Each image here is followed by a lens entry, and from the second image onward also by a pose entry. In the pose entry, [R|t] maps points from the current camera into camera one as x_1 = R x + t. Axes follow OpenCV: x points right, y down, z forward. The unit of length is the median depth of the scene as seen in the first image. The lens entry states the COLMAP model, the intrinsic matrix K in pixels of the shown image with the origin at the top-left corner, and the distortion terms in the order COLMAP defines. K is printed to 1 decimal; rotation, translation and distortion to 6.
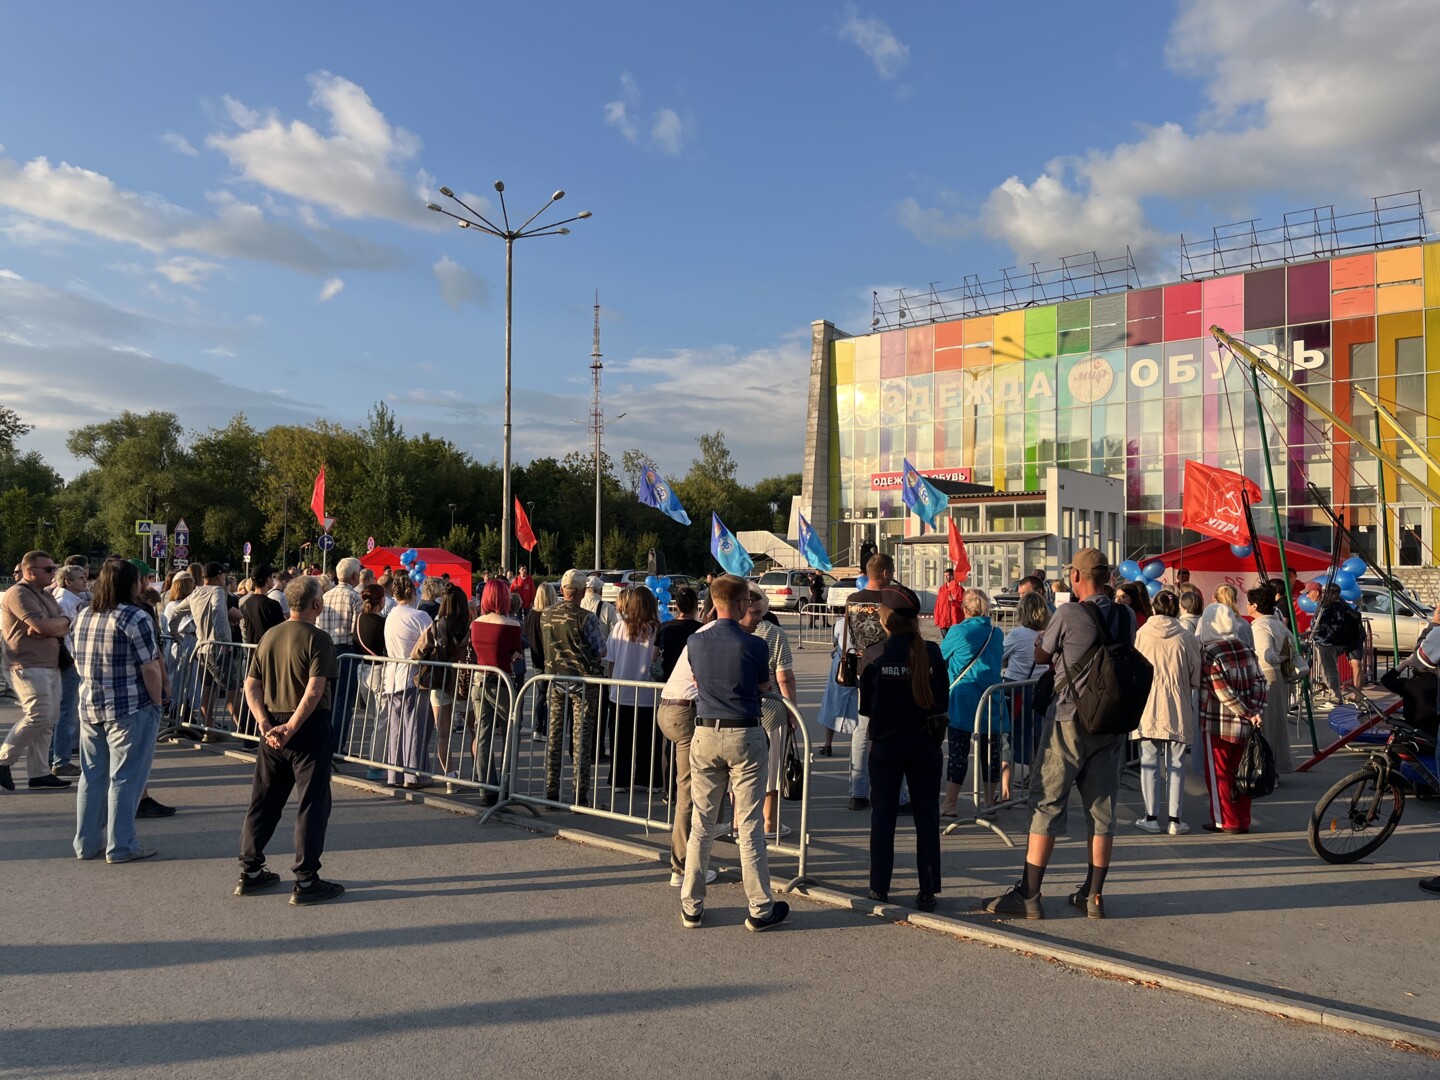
lens RADIAL K [[1123.8, 0, 720.0], [0, 1123.8, 540.0], [0, 0, 1]] dist [0.038423, -0.000171]
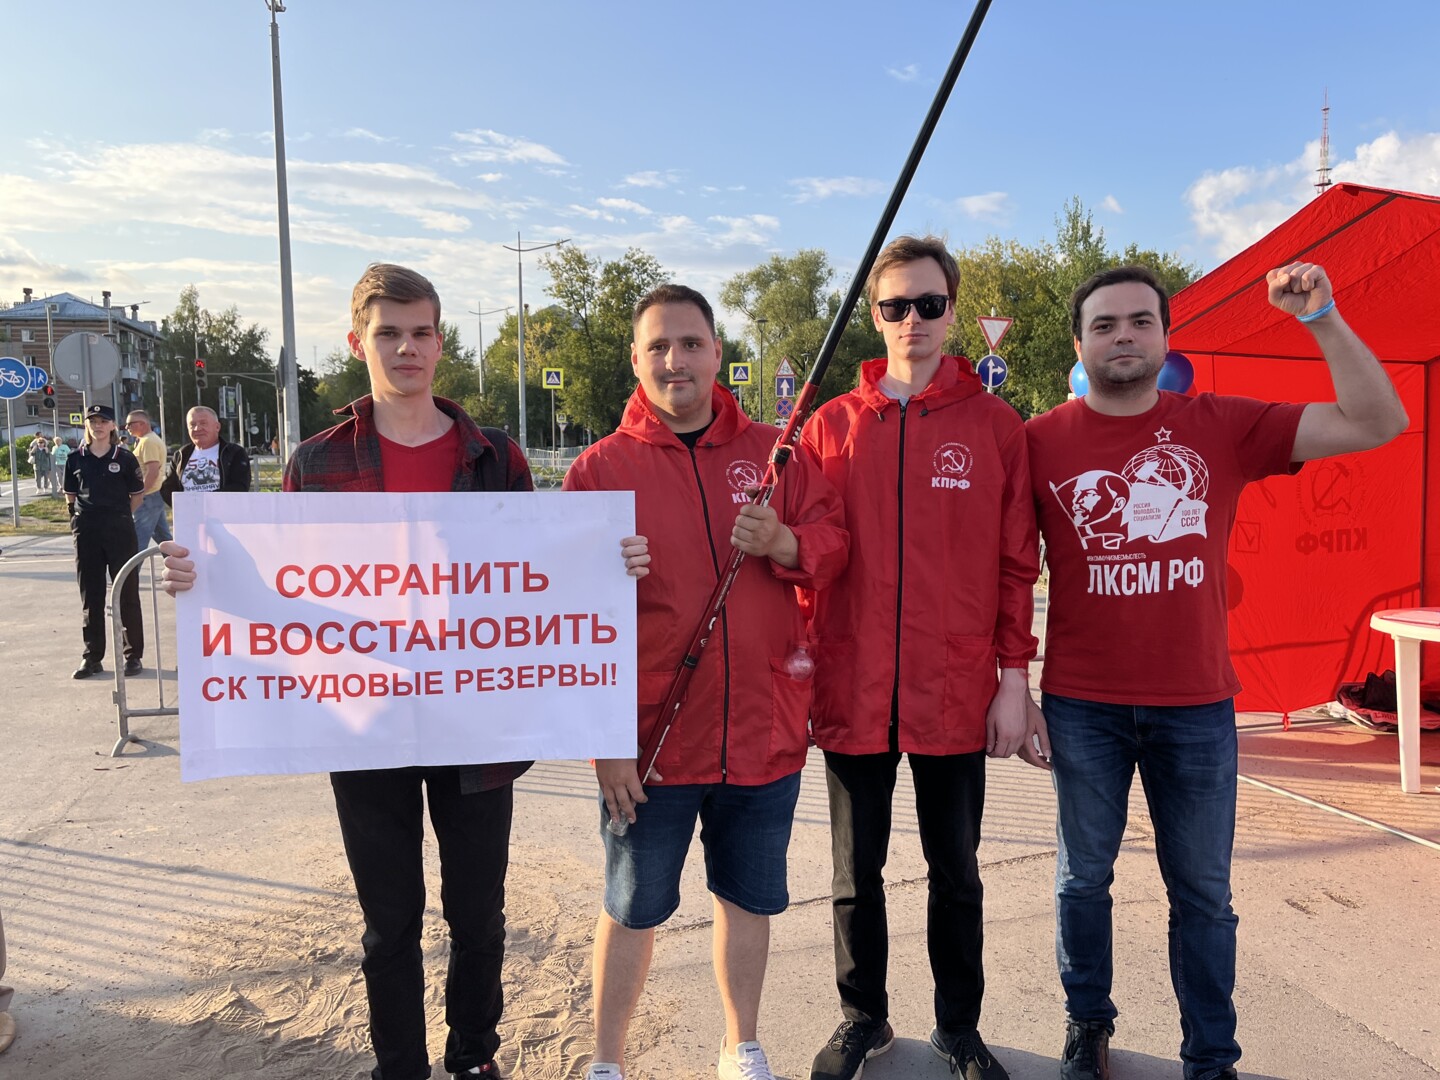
lens RADIAL K [[1123.8, 0, 720.0], [0, 1123.8, 540.0], [0, 0, 1]] dist [0.038423, -0.000171]
pose [[0.837159, 0.035767, -0.545789, -0.134988], [0.027582, 0.993829, 0.107436, 0.014851], [0.546264, -0.104995, 0.831007, 0.393591]]
